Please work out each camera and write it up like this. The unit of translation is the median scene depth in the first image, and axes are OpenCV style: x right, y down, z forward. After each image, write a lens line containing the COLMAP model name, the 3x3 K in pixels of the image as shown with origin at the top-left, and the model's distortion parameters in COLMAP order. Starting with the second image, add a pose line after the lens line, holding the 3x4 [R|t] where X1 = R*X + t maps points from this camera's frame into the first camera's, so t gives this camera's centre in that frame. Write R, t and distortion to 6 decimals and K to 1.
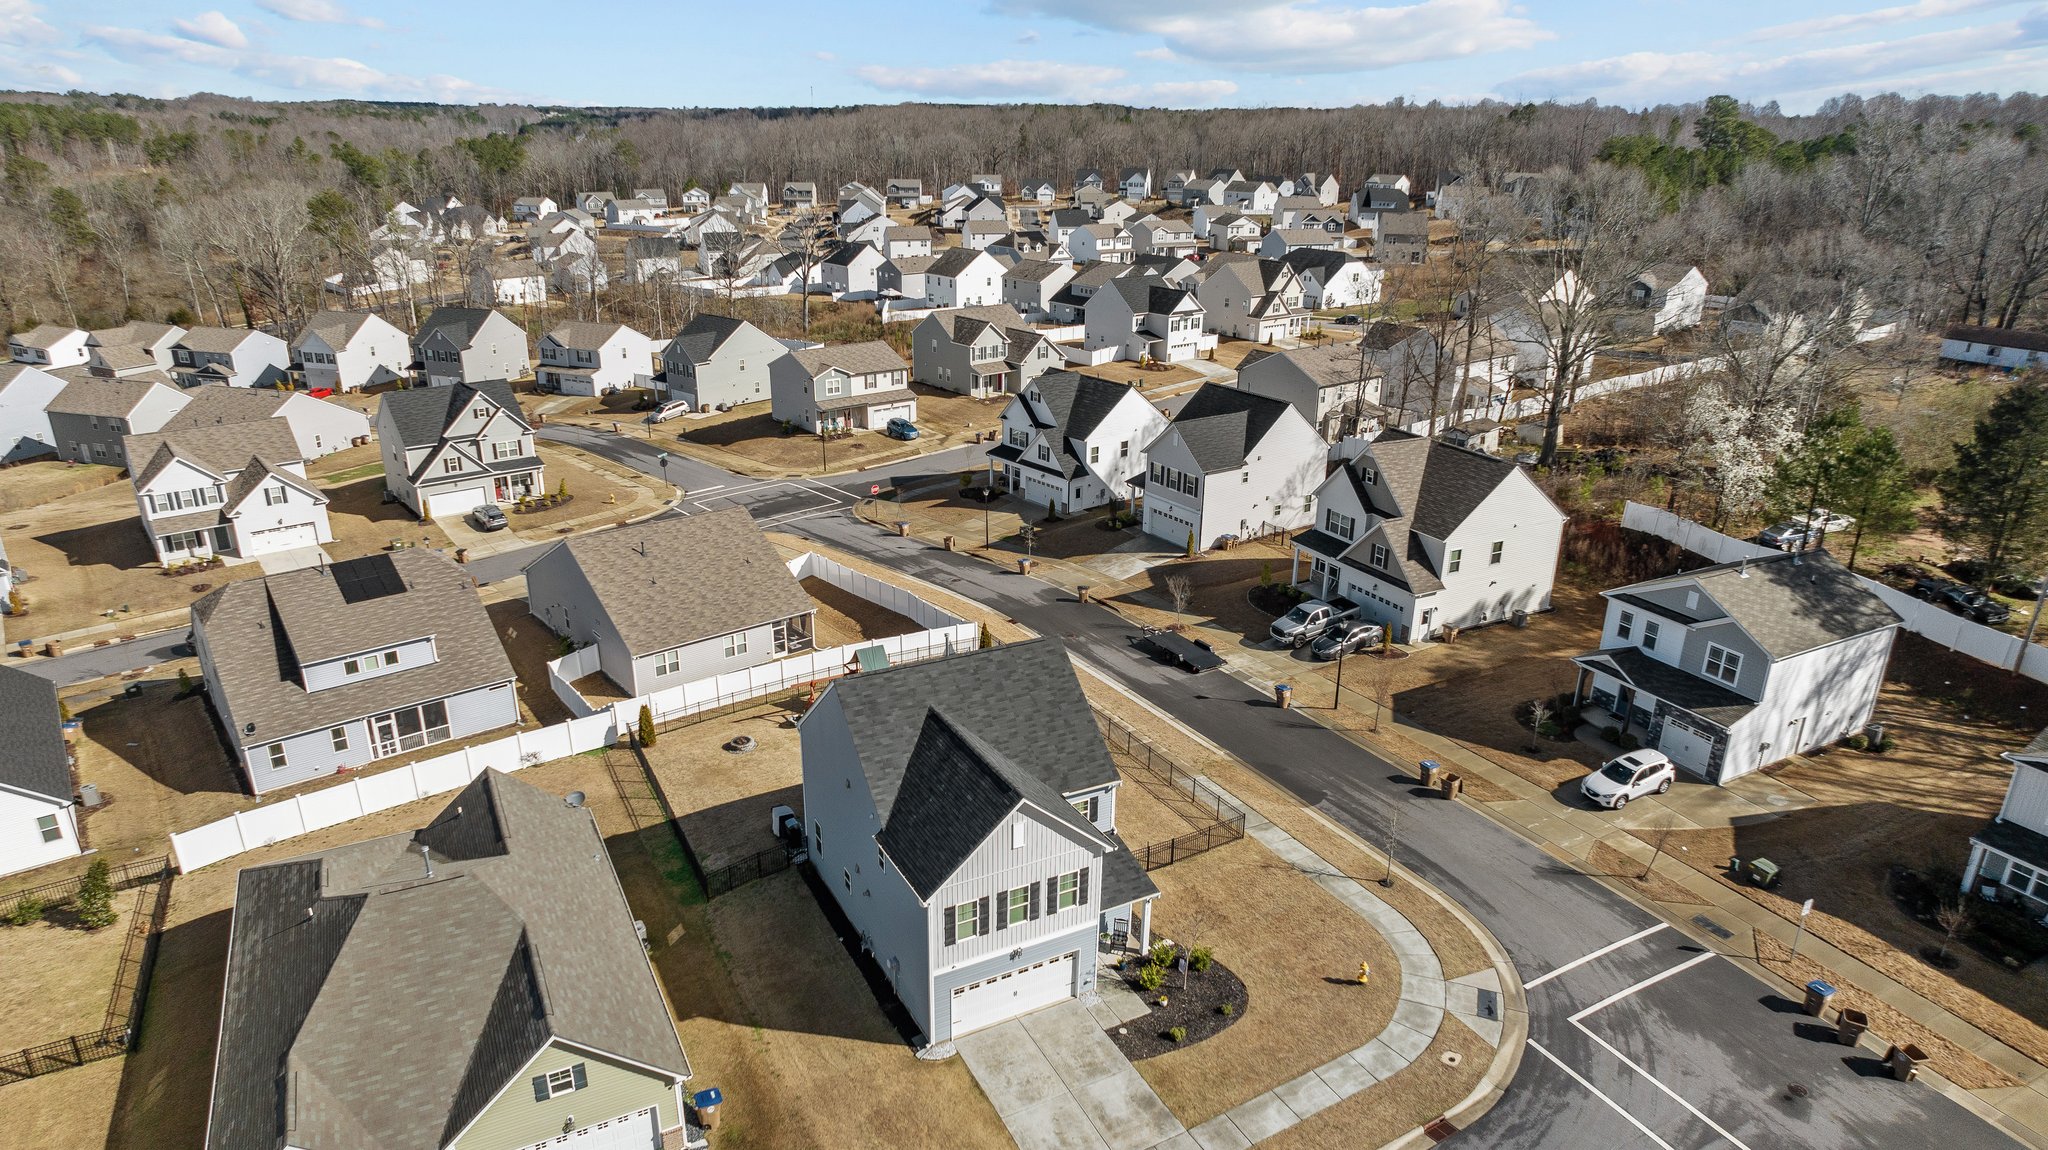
lens RADIAL K [[1237.0, 0, 1025.1], [0, 1237.0, 618.4], [0, 0, 1]] dist [-0.026544, 0.005054]
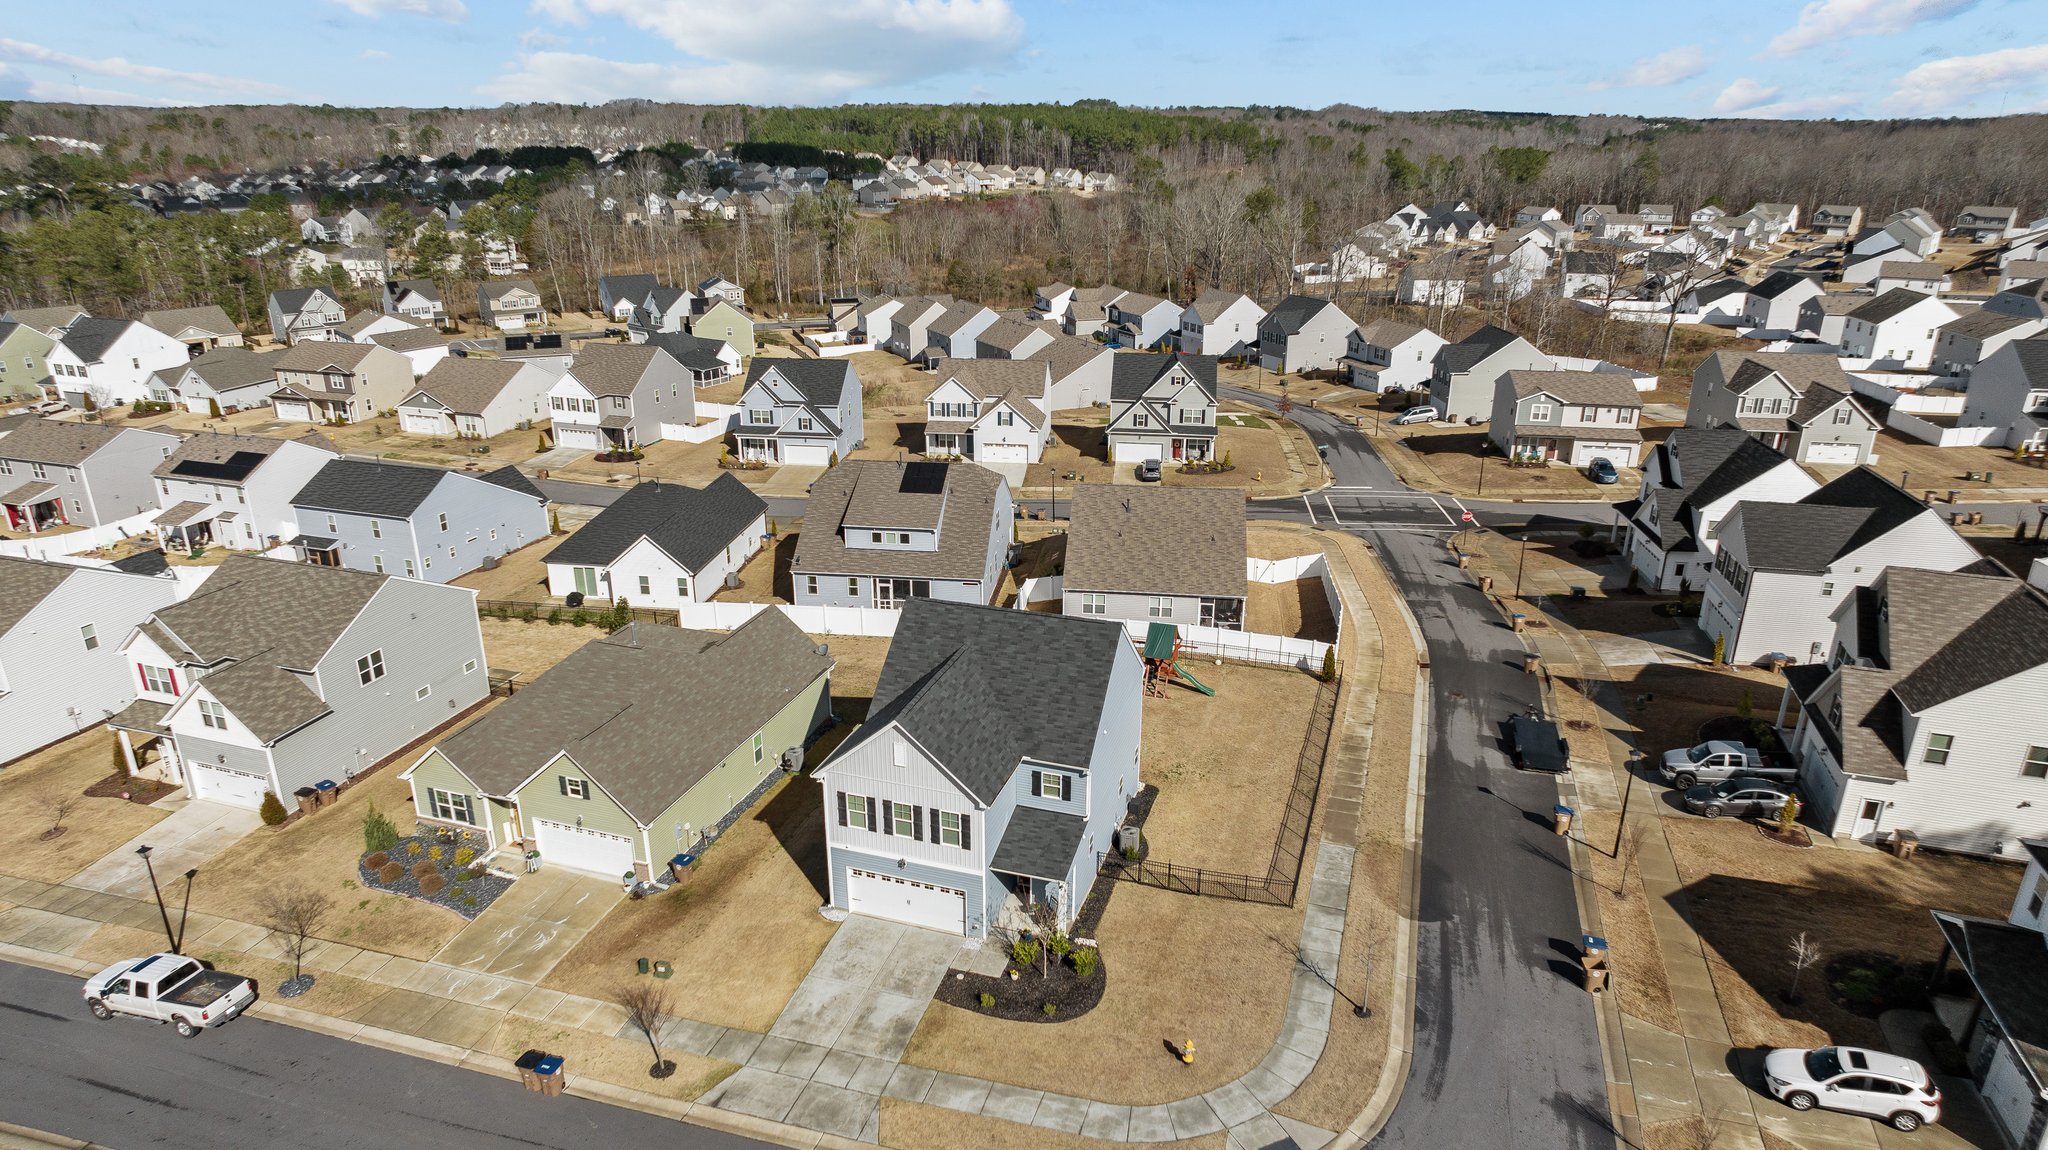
lens RADIAL K [[1237.0, 0, 1025.1], [0, 1237.0, 618.4], [0, 0, 1]] dist [-0.026544, 0.005054]
pose [[0.692699, 0.263608, -0.671326, 0.410789], [-0.268789, 0.958111, 0.098872, -0.043899], [0.669269, 0.111957, 0.734537, 0.123203]]
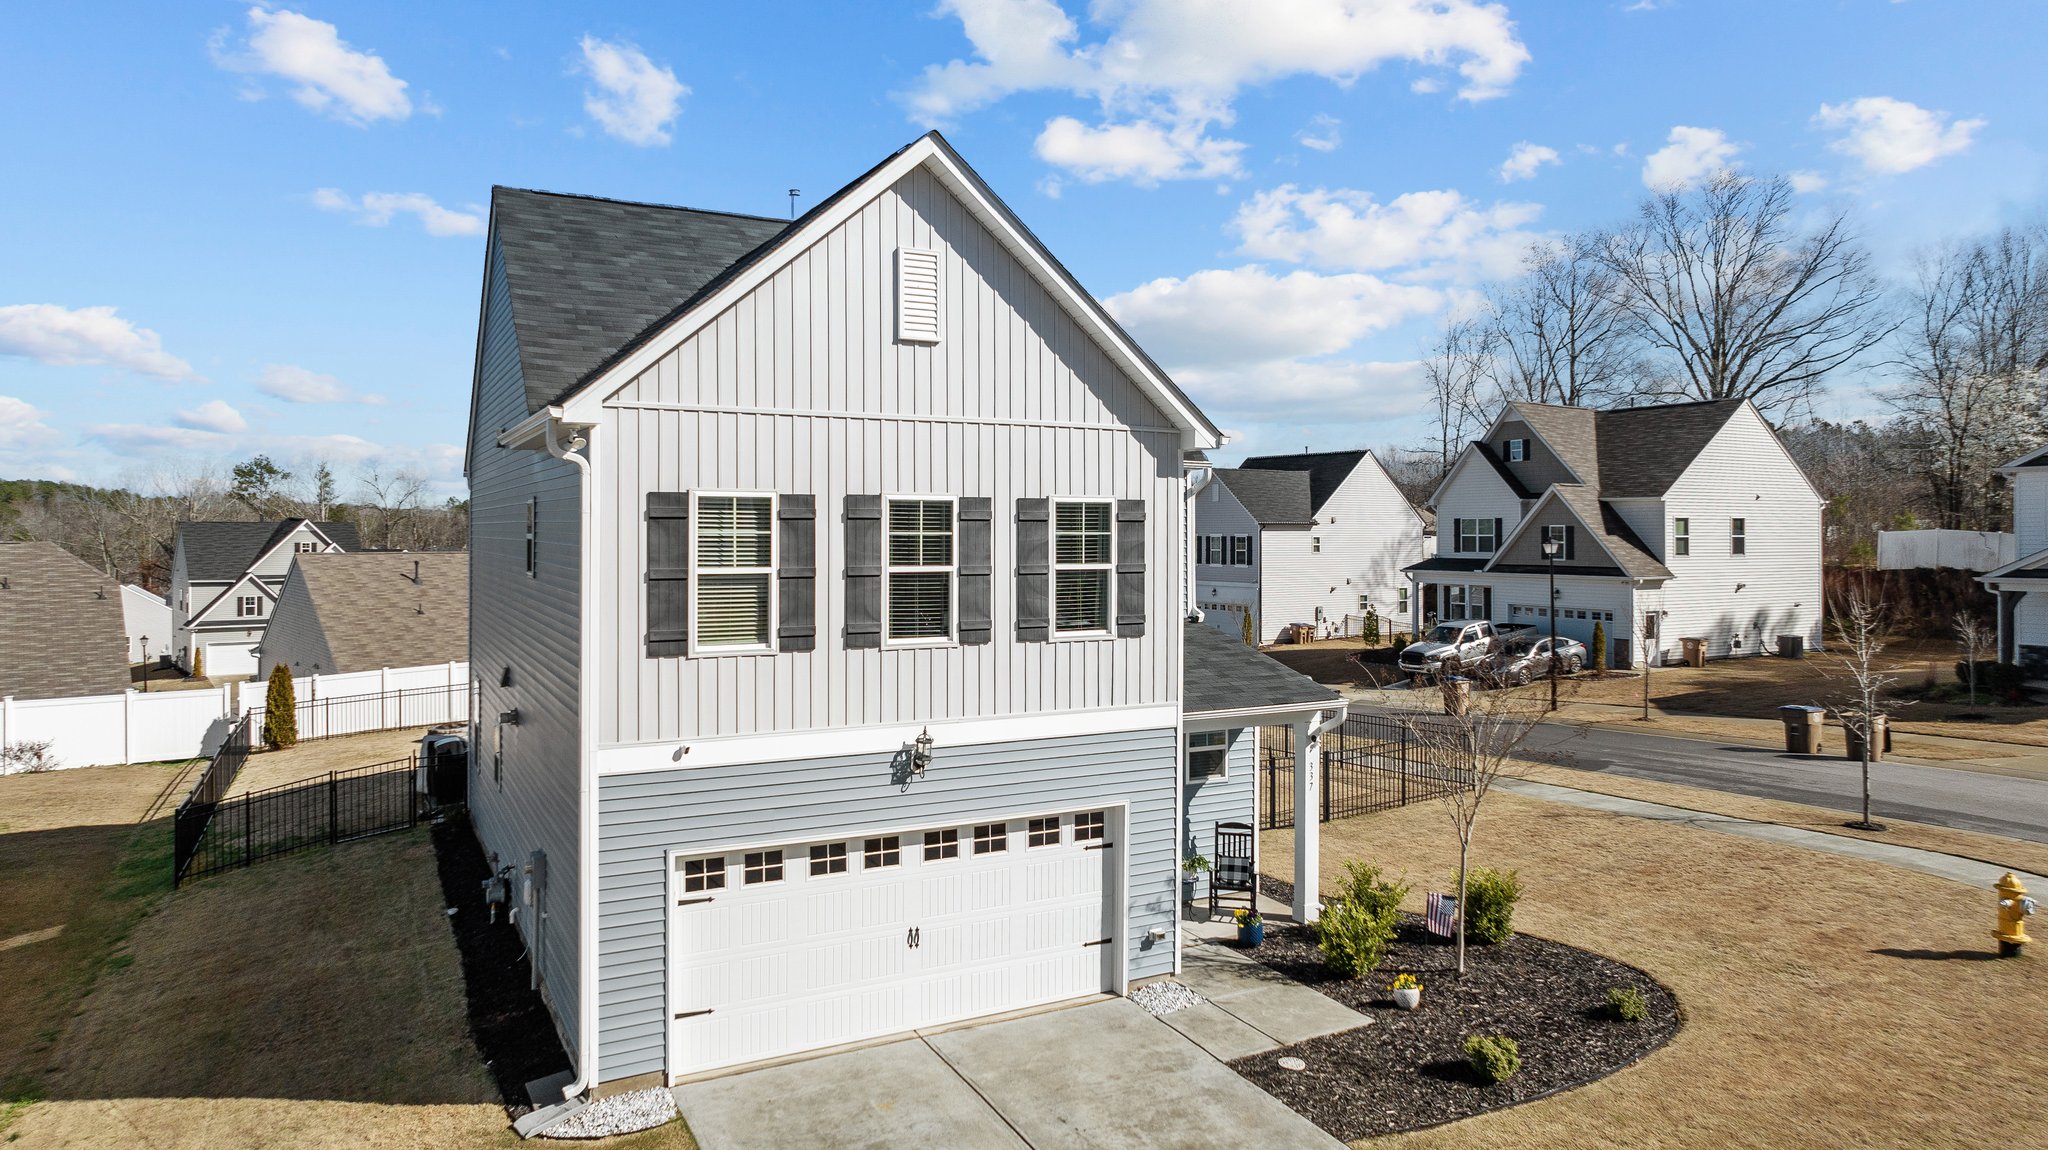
lens RADIAL K [[1272.2, 0, 1025.2], [0, 1272.2, 542.3], [0, 0, 1]] dist [-0.029861, 0.021862]
pose [[0.999942, -0.010446, 0.002501, 0.010385], [0.010629, 0.928724, -0.370620, 0.181314], [0.001549, 0.370625, 0.928781, 0.376717]]
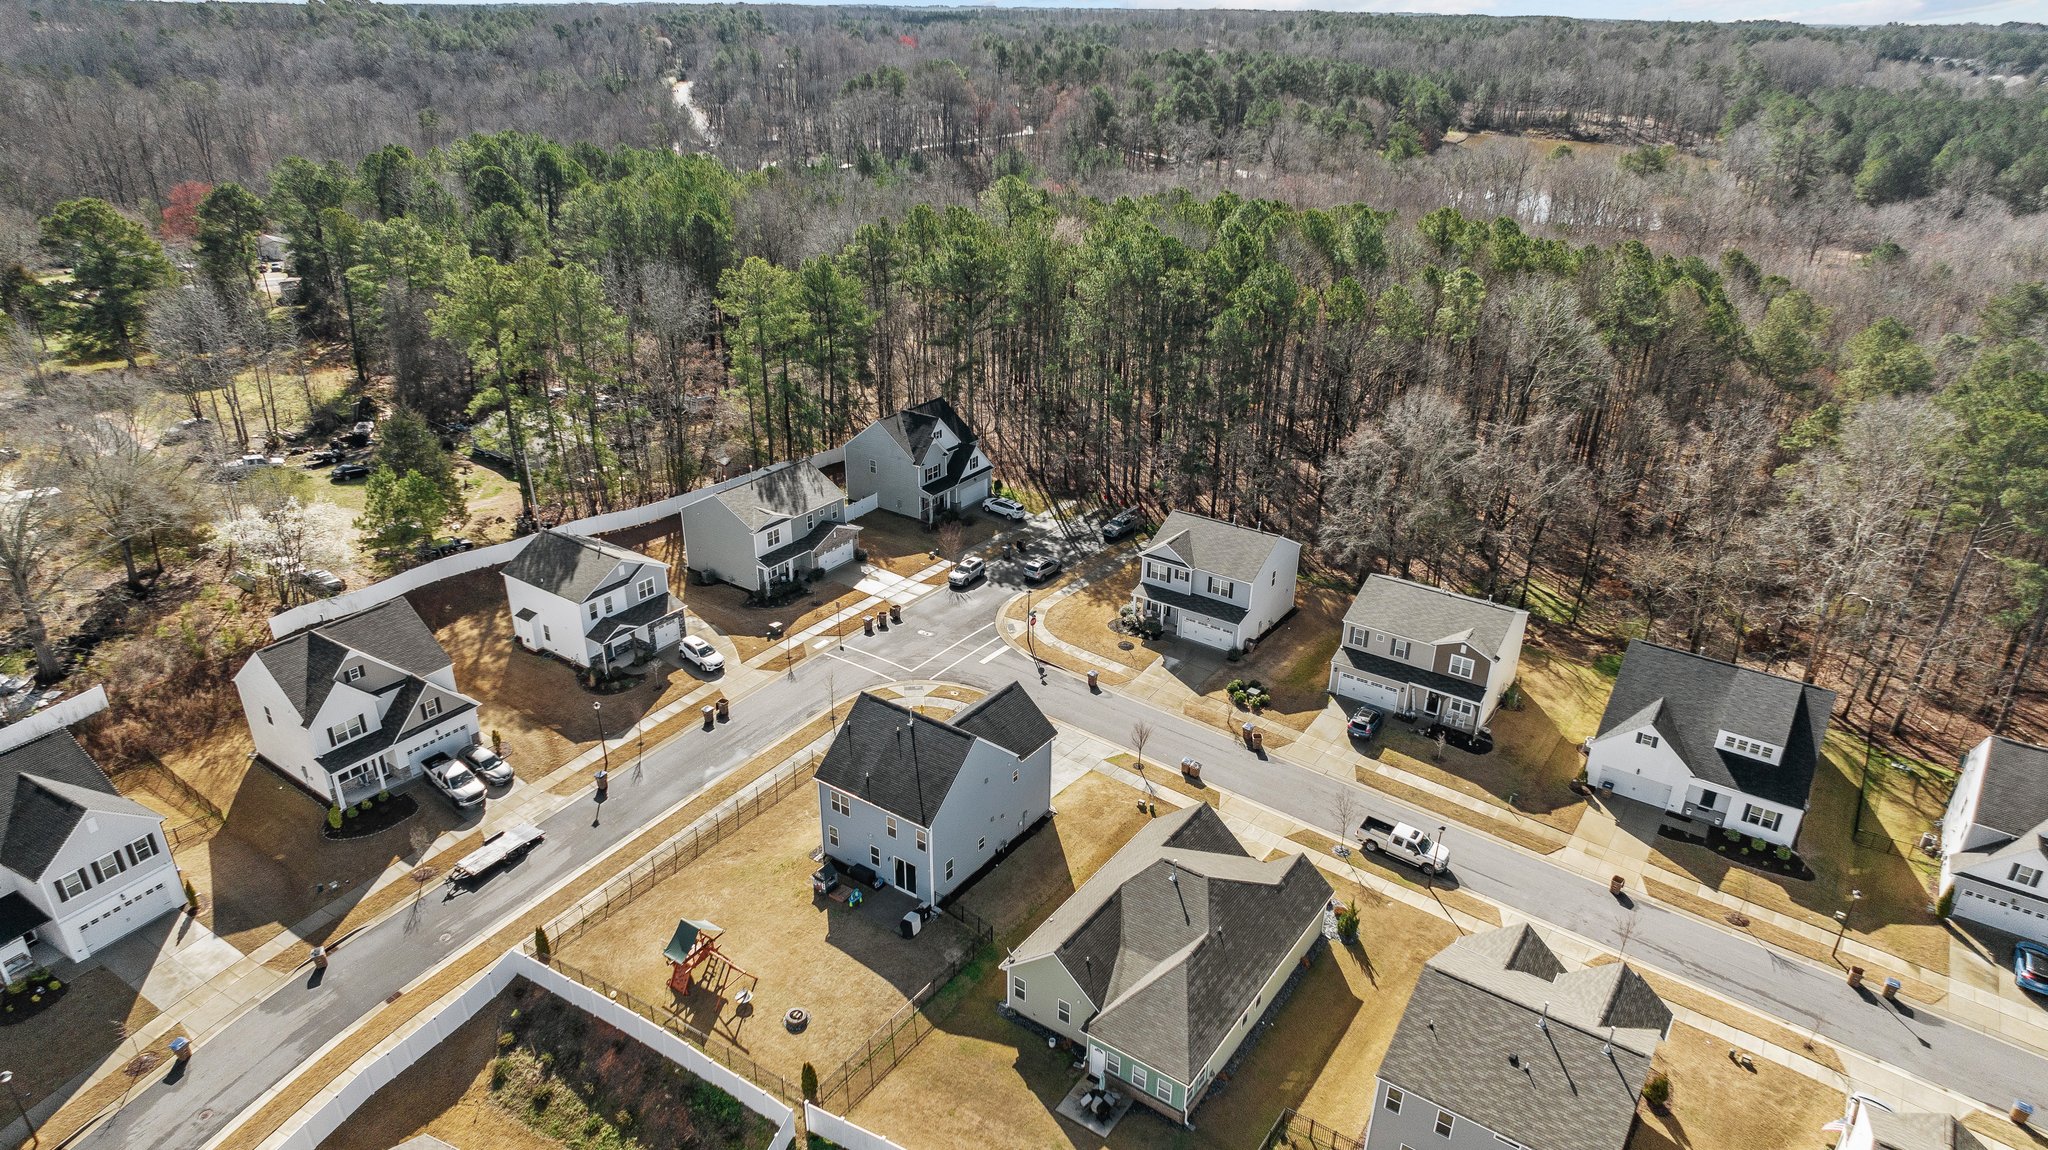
lens RADIAL K [[1258.9, 0, 1027.2], [0, 1258.9, 576.1], [0, 0, 1]] dist [-0.017424, 0.004446]
pose [[-0.454148, -0.388259, 0.801875, -0.860277], [0.320250, 0.768748, 0.553595, -0.609334], [-0.831378, 0.508214, -0.224786, 0.700552]]
